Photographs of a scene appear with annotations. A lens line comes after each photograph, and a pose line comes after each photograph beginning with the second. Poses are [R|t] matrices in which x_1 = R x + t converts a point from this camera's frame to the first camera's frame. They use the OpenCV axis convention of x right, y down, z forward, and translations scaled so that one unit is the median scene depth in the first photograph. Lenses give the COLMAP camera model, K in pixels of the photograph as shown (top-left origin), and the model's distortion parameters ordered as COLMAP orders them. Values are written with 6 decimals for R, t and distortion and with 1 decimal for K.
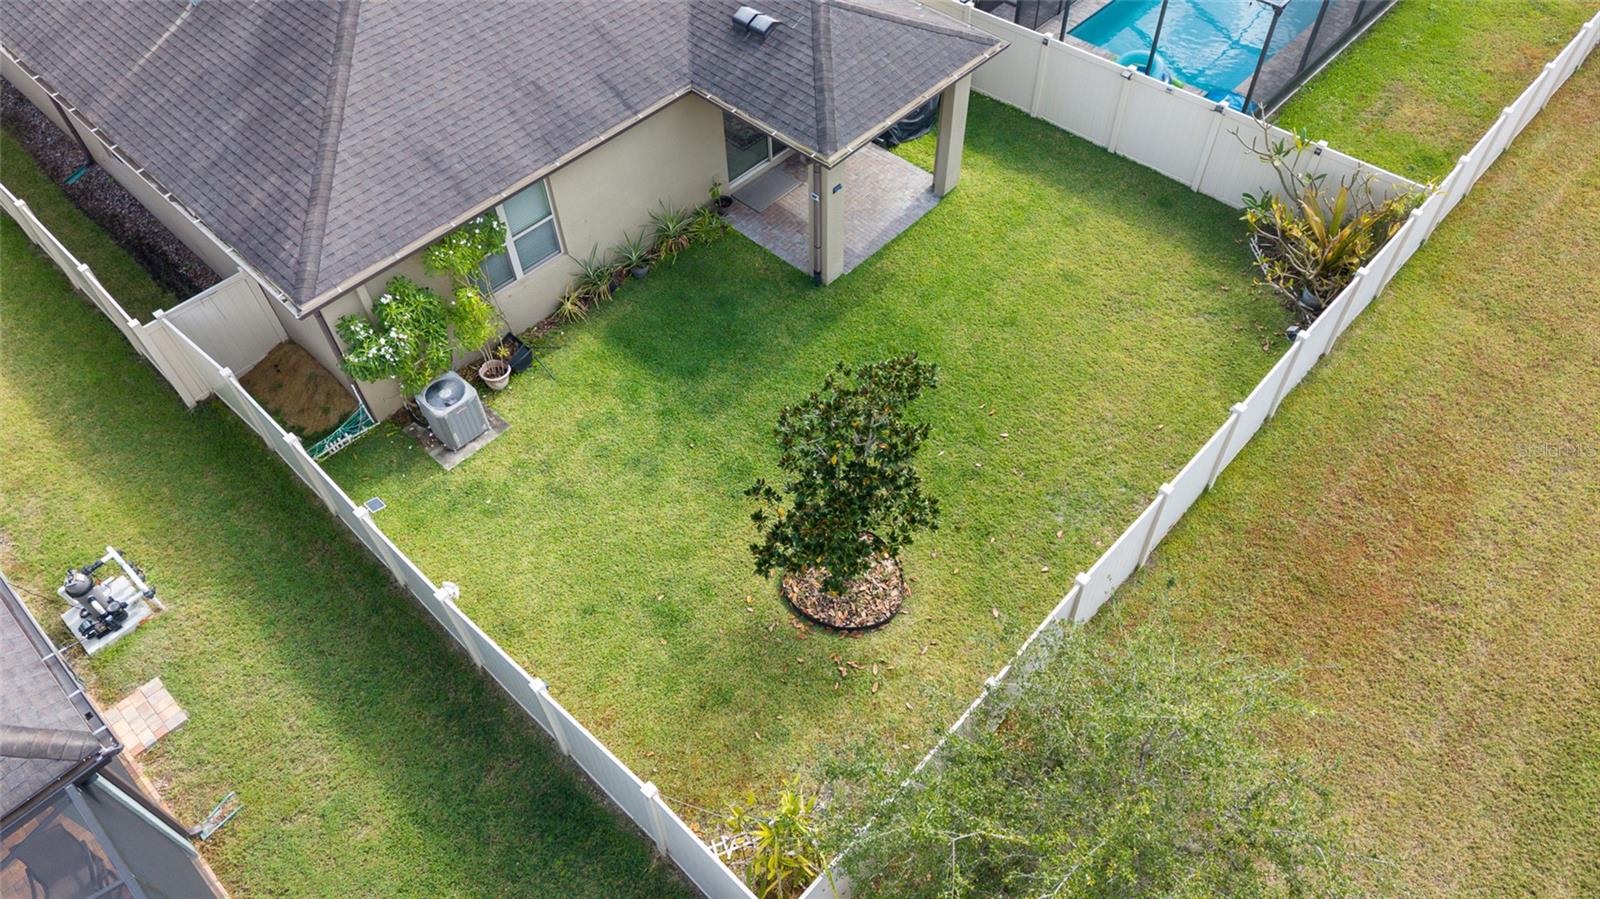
lens RADIAL K [[1080.4, 0, 796.3], [0, 1080.4, 450.0], [0, 0, 1]] dist [0.033984, -0.000240]
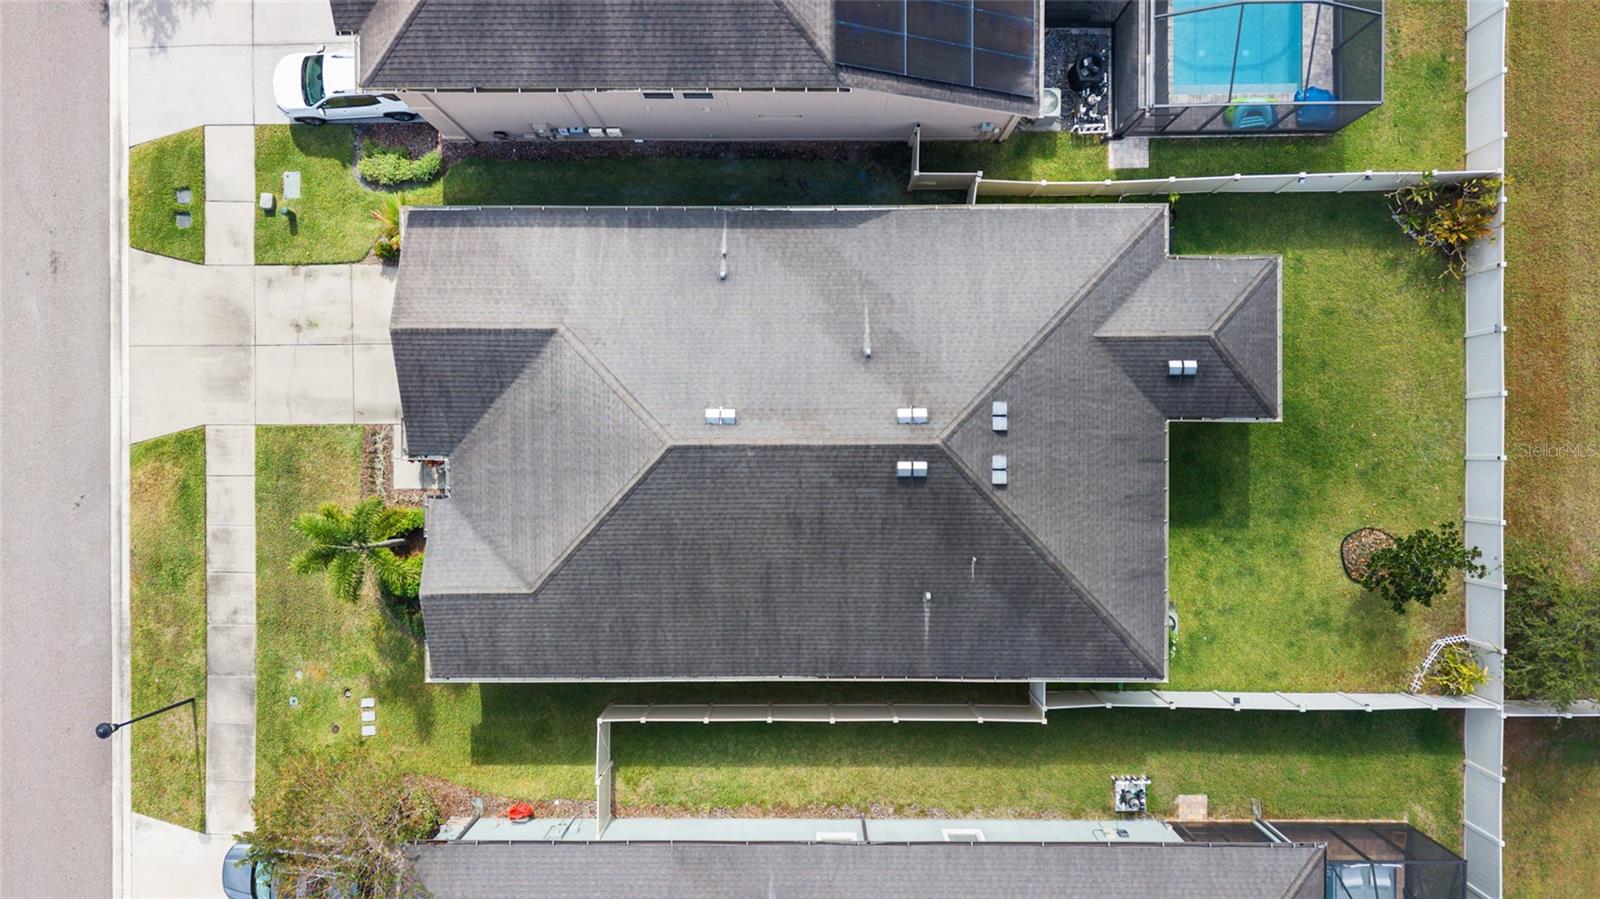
lens RADIAL K [[1080.4, 0, 802.0], [0, 1080.4, 449.0], [0, 0, 1]] dist [0.033984, -0.000240]
pose [[0.726338, -0.686995, 0.021703, -0.588140], [0.520082, 0.569962, 0.636127, -1.709373], [-0.449386, -0.450756, 0.771279, -0.060988]]
